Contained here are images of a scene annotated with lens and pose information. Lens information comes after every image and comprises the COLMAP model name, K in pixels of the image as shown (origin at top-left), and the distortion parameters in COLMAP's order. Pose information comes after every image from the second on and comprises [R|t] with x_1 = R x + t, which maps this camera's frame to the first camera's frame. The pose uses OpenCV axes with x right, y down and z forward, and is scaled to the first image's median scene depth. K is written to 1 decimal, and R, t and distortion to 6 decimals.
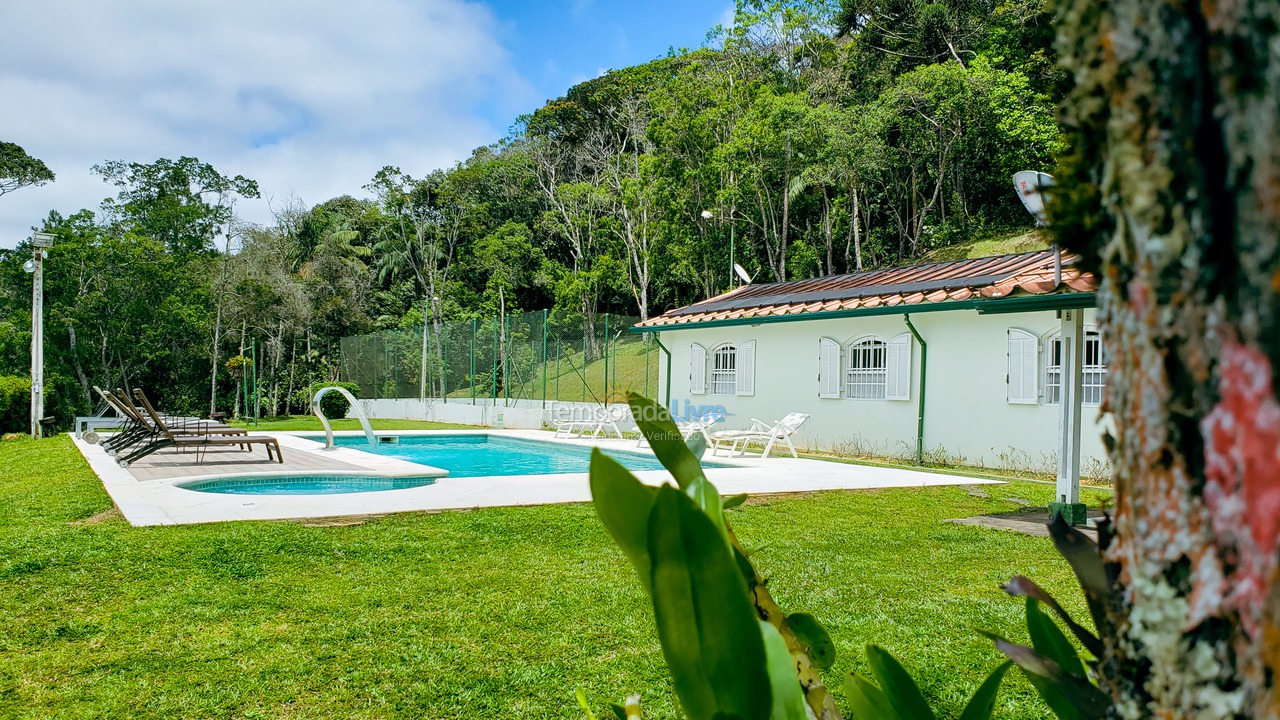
lens RADIAL K [[984.4, 0, 636.9], [0, 984.4, 375.9], [0, 0, 1]] dist [0.053315, -0.091324]
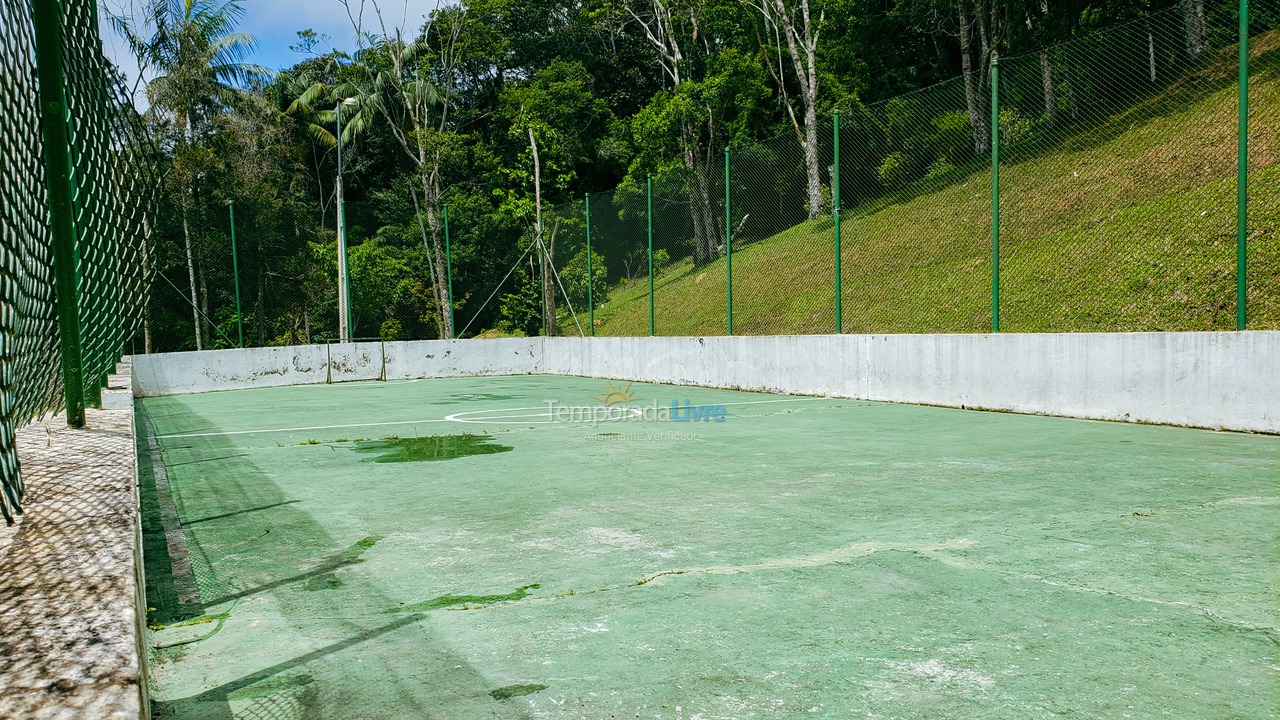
lens RADIAL K [[984.4, 0, 636.9], [0, 984.4, 375.9], [0, 0, 1]] dist [0.053315, -0.091324]
pose [[0.995862, -0.032172, -0.084999, -0.032707], [0.036936, 0.997798, 0.055088, 0.012980], [0.083039, -0.057999, 0.994857, 0.383544]]
